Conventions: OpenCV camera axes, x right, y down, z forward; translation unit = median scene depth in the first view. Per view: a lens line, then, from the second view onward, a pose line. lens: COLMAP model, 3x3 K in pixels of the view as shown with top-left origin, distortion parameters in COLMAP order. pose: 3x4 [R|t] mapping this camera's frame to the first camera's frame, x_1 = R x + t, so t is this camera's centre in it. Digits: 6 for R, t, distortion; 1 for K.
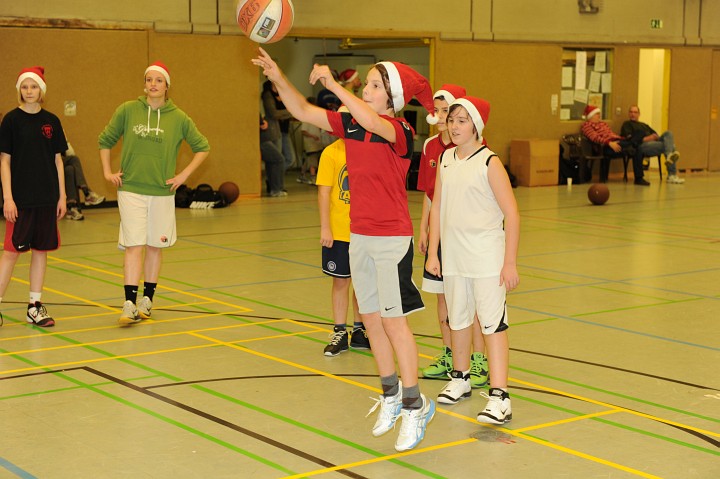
lens RADIAL K [[1356.8, 0, 359.4], [0, 1356.8, 238.1], [0, 0, 1]] dist [0.096936, 0.000000]
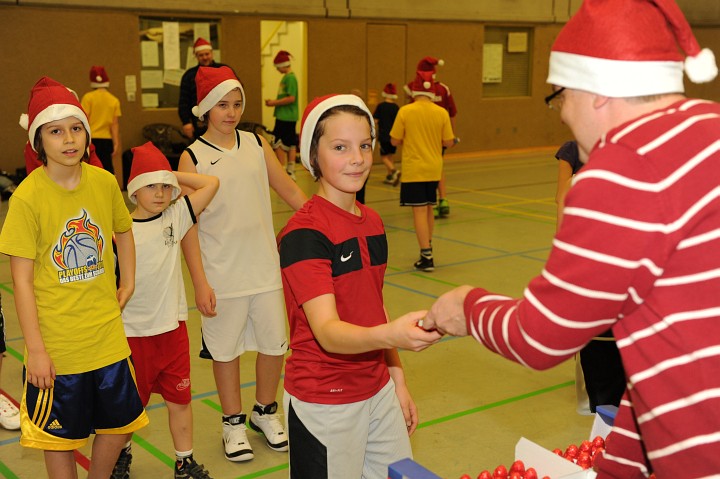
lens RADIAL K [[1001.5, 0, 365.8], [0, 1001.5, 250.2], [0, 0, 1]] dist [0.126536, 0.000000]
pose [[0.999930, 0.004718, 0.010816, 0.272347], [-0.005621, 0.996362, 0.085032, -0.053340], [-0.010375, -0.085087, 0.996320, 0.385335]]
